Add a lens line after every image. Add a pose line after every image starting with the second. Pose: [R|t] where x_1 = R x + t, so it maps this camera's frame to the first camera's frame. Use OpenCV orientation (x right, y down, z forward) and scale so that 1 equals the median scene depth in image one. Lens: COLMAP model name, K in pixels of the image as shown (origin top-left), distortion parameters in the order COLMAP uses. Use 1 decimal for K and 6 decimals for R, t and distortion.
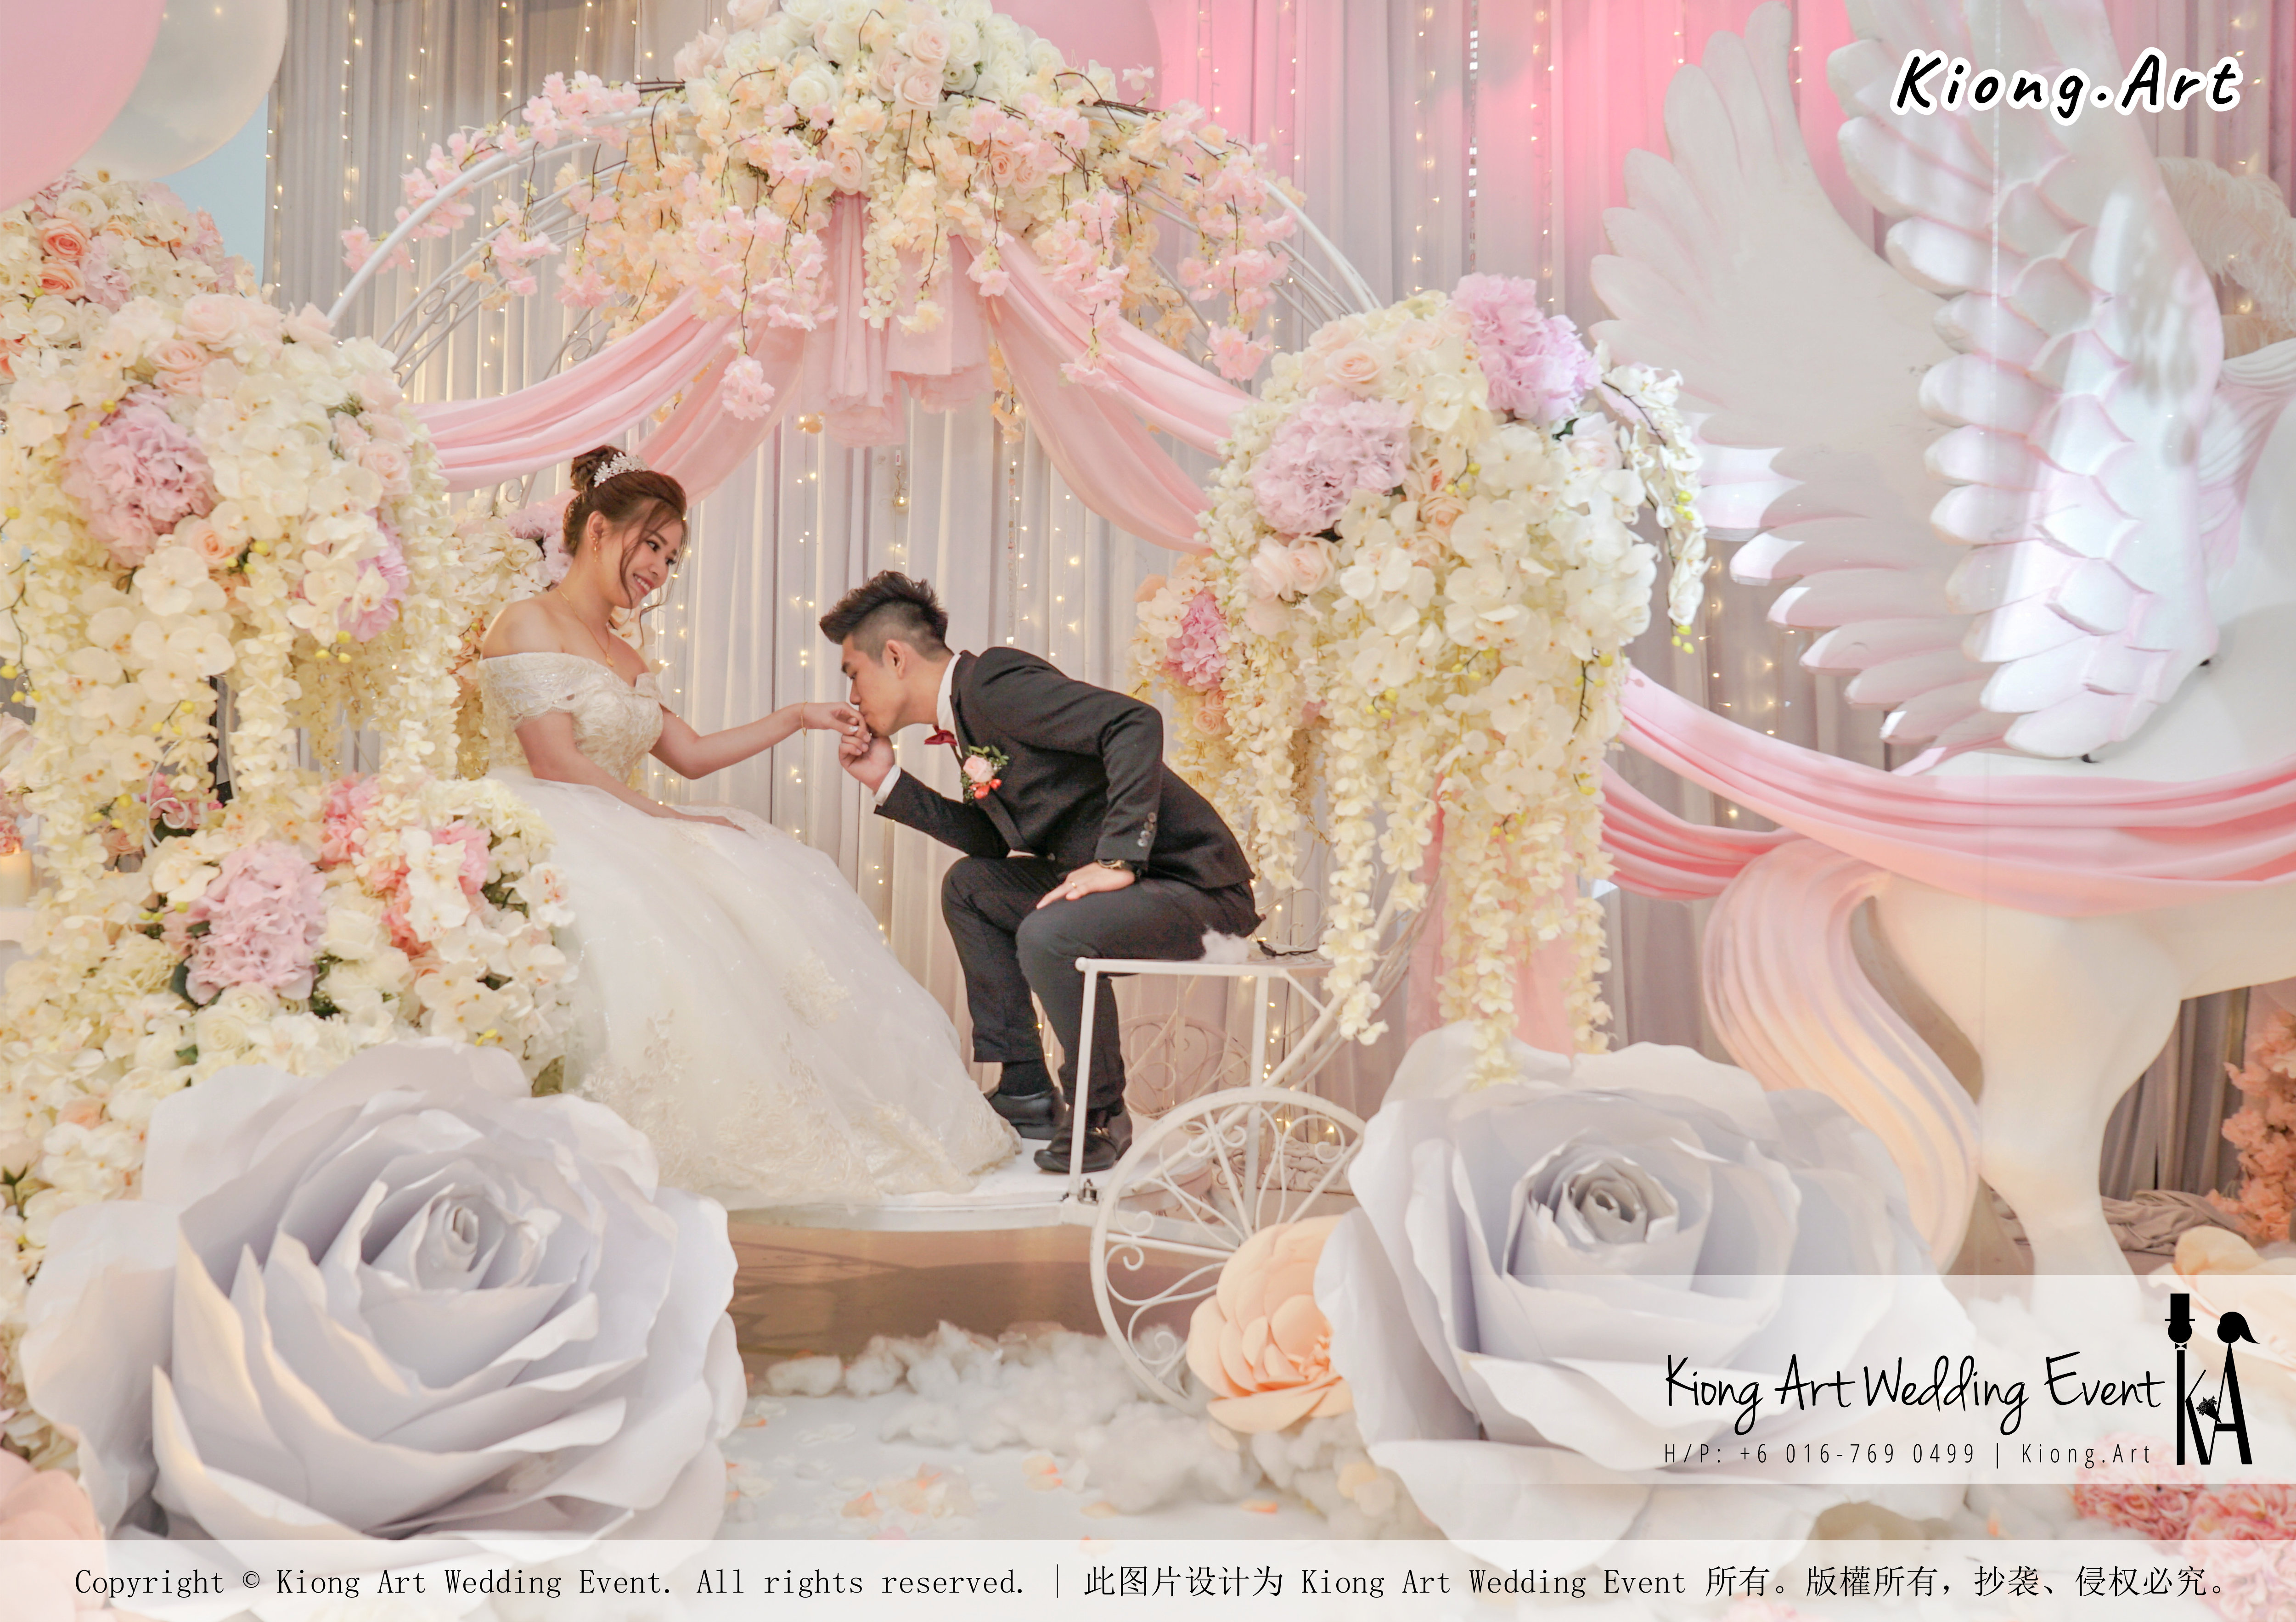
lens RADIAL K [[1724.8, 0, 999.7], [0, 1724.8, 850.0], [0, 0, 1]] dist [-0.036643, 0.035729]
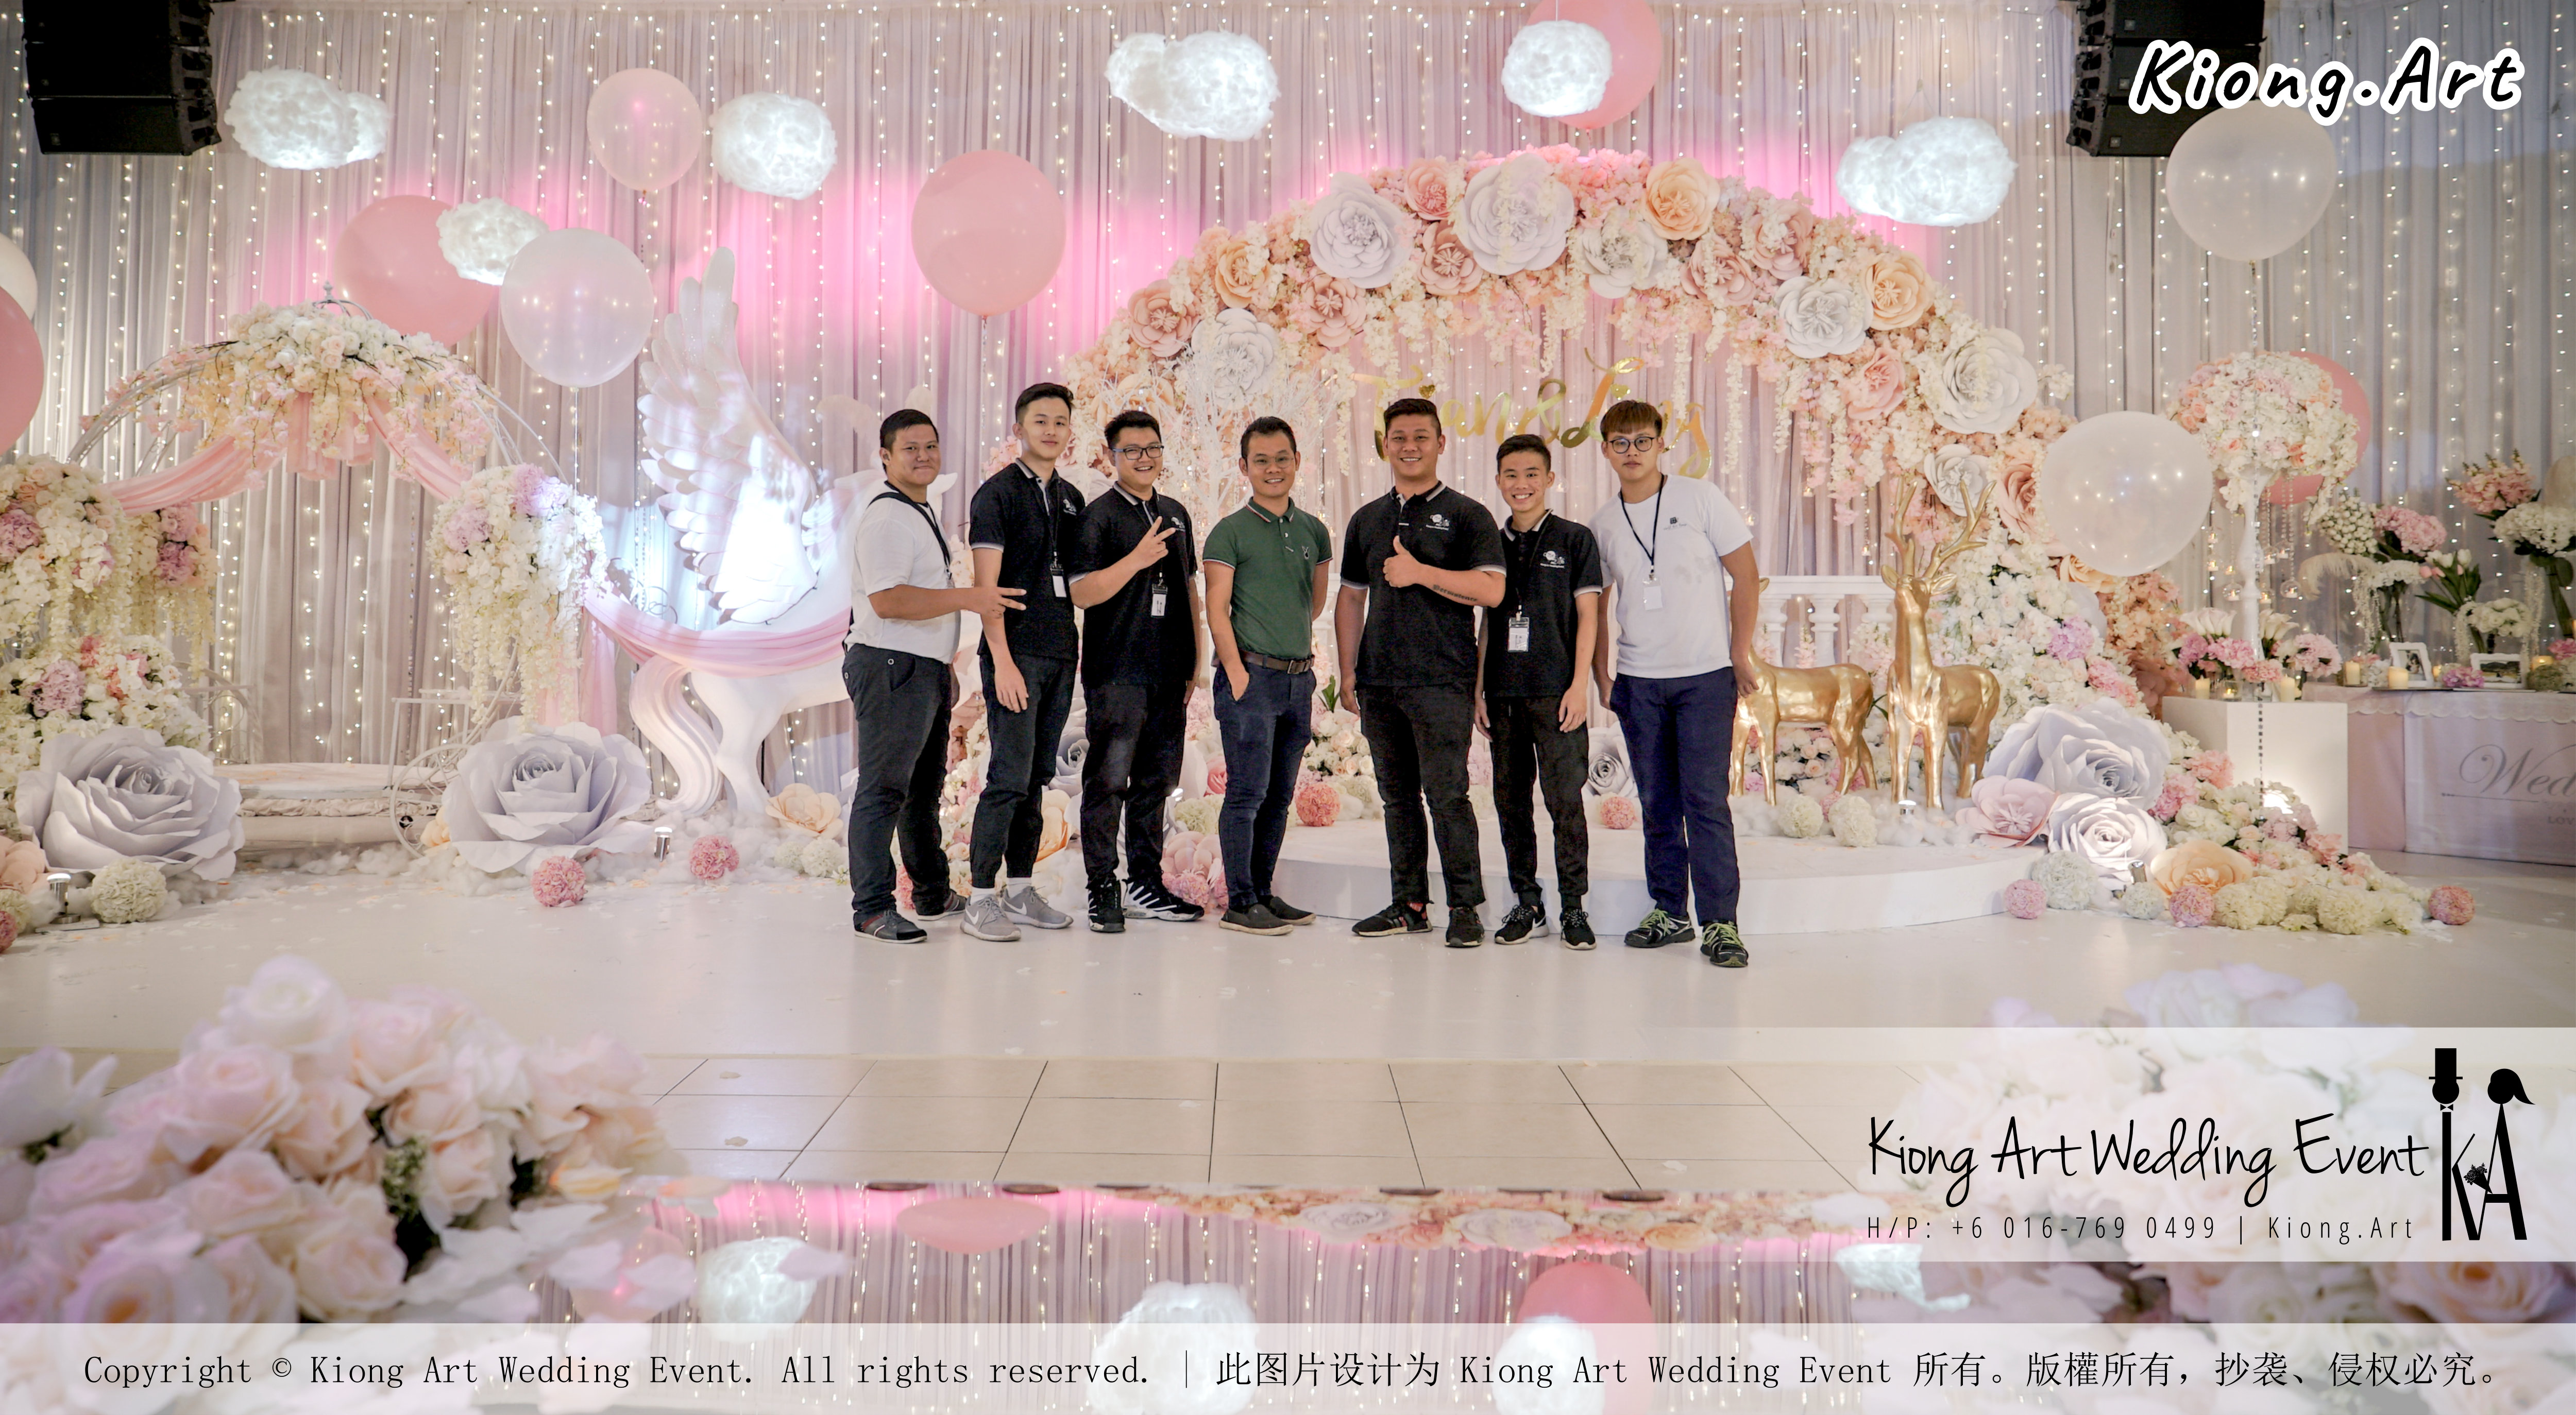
lens RADIAL K [[1896.1, 0, 1252.2], [0, 1896.1, 571.9], [0, 0, 1]] dist [-0.031329, 0.032729]
pose [[0.956636, 0.004102, 0.291256, 0.535345], [0.001828, 0.999797, -0.020083, -0.081920], [-0.291279, 0.019745, 0.956434, -2.483186]]
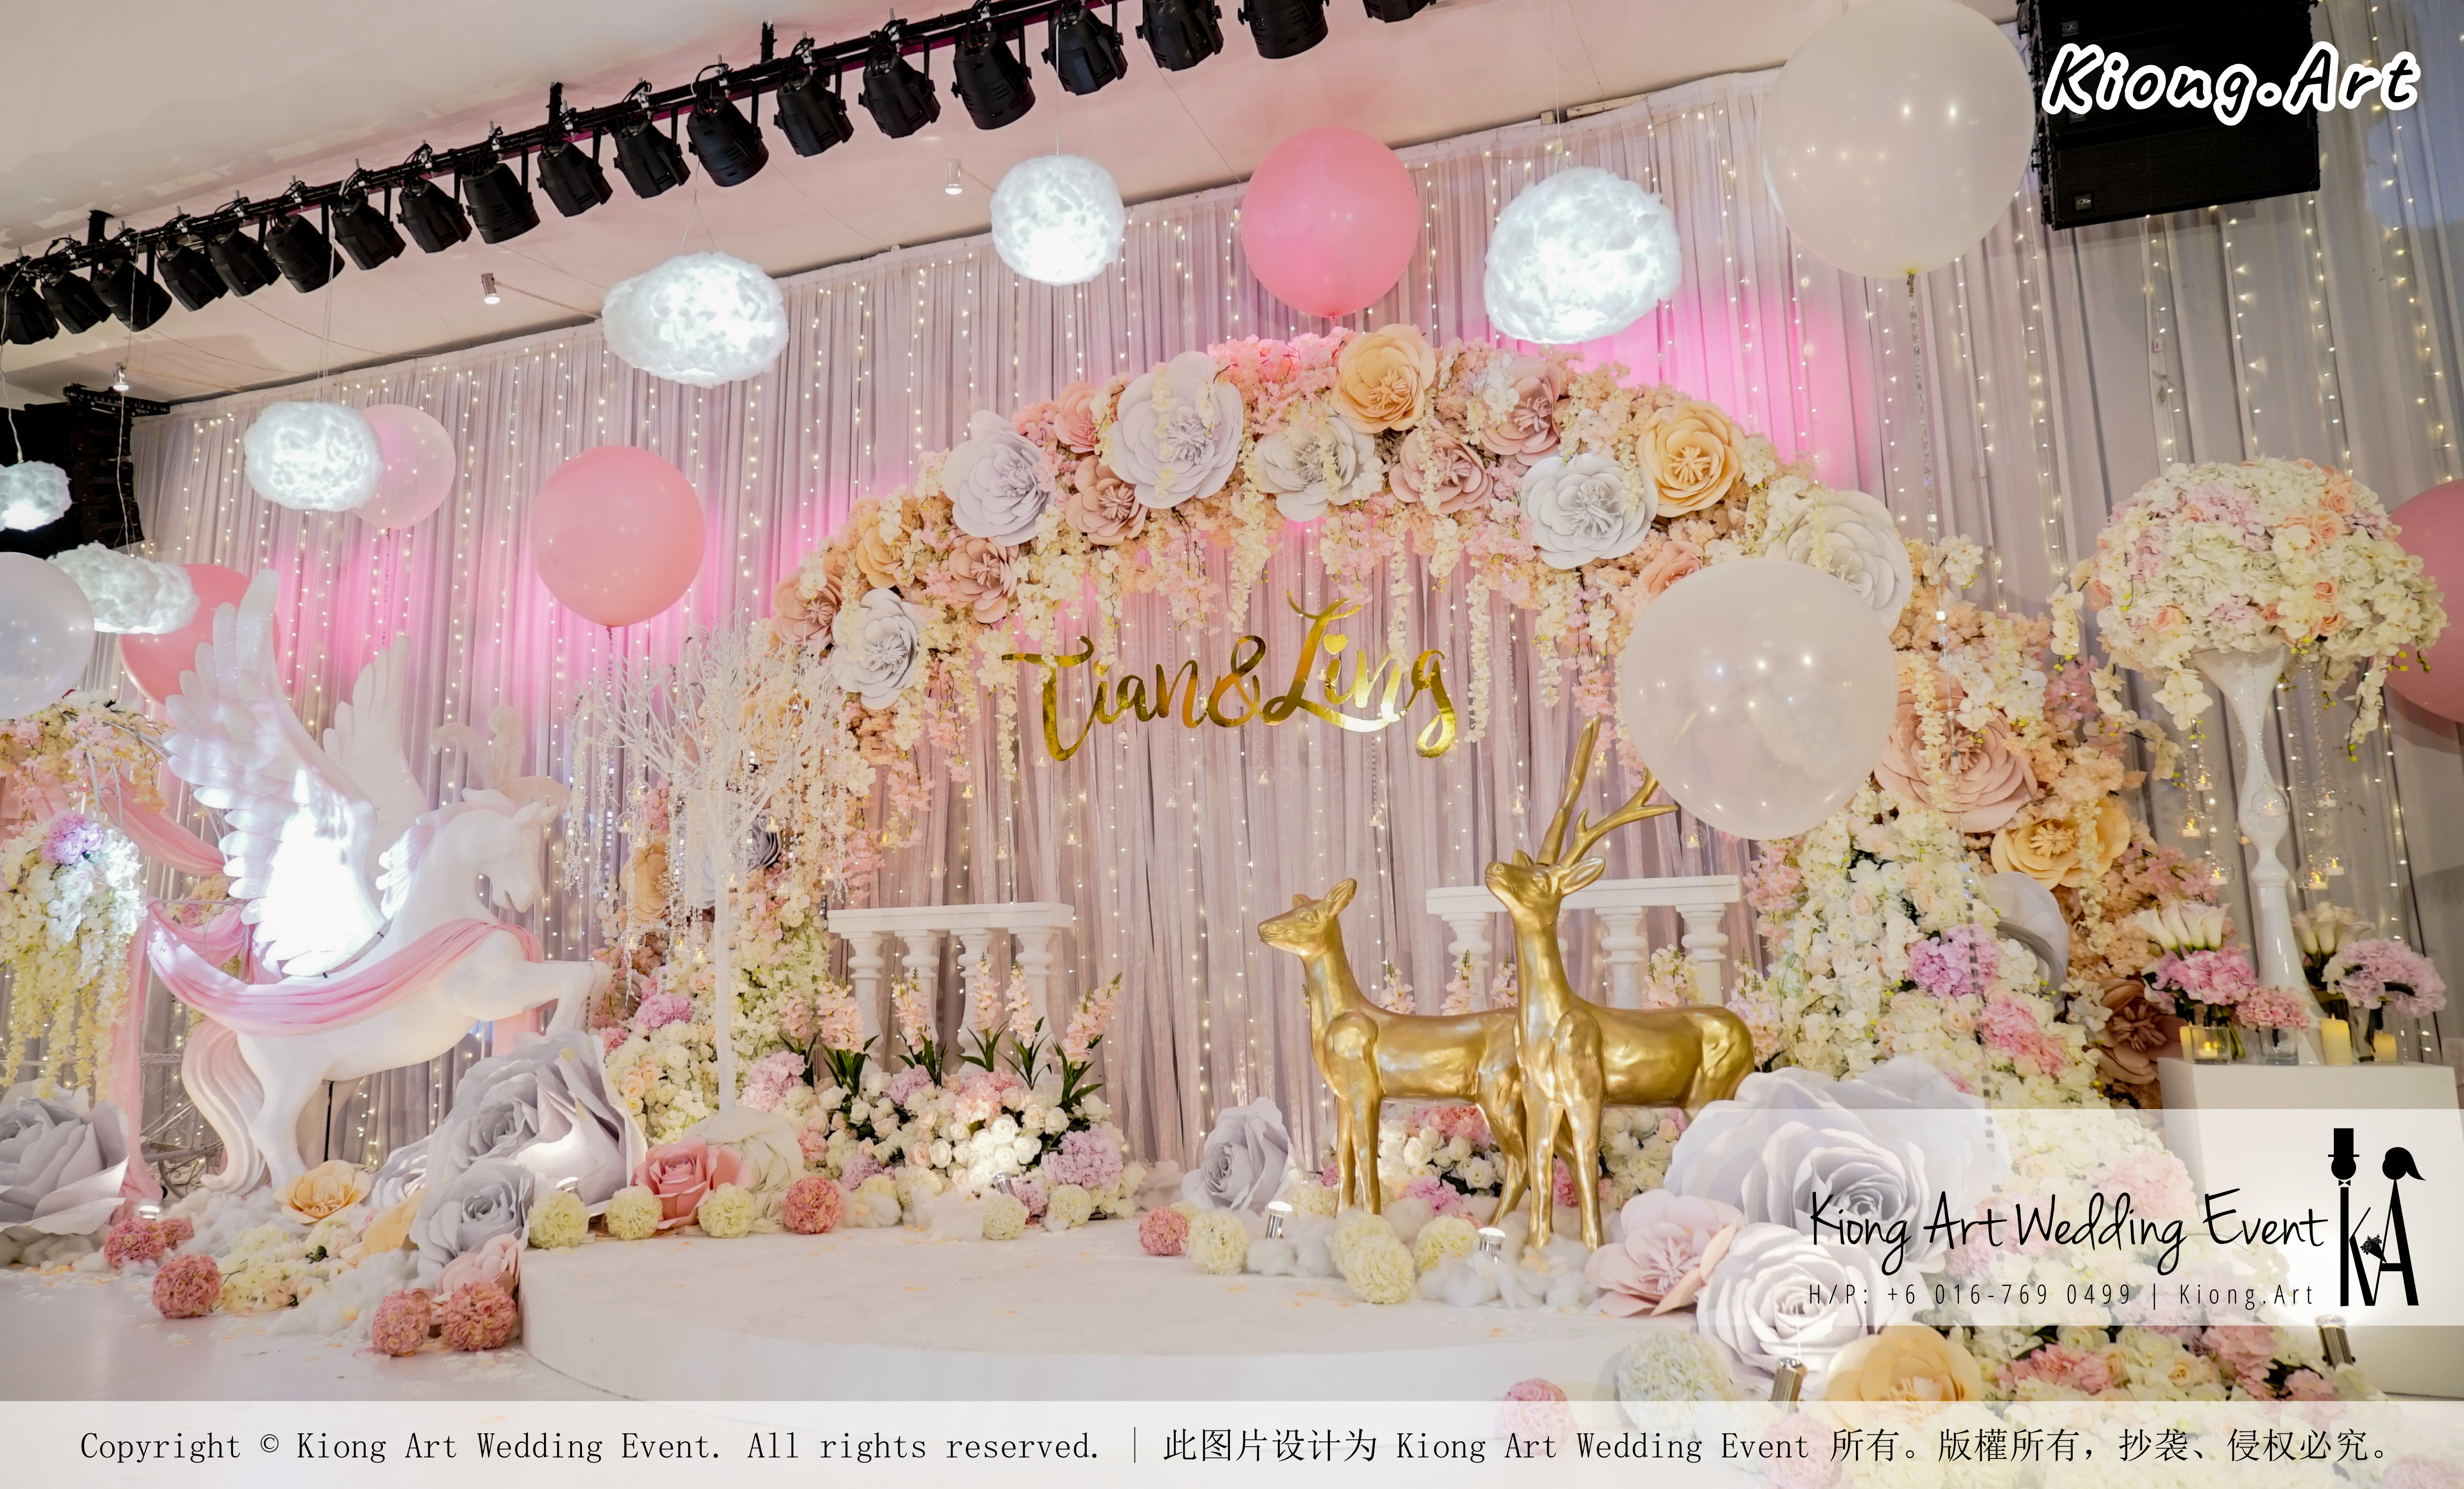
lens RADIAL K [[1815.6, 0, 1106.8], [0, 1815.6, 677.2], [0, 0, 1]] dist [-0.026242, 0.007041]
pose [[0.991635, -0.039231, -0.122969, 2.365015], [0.017208, 0.984369, -0.175278, -0.000630], [0.127923, 0.171696, 0.976809, -1.736268]]
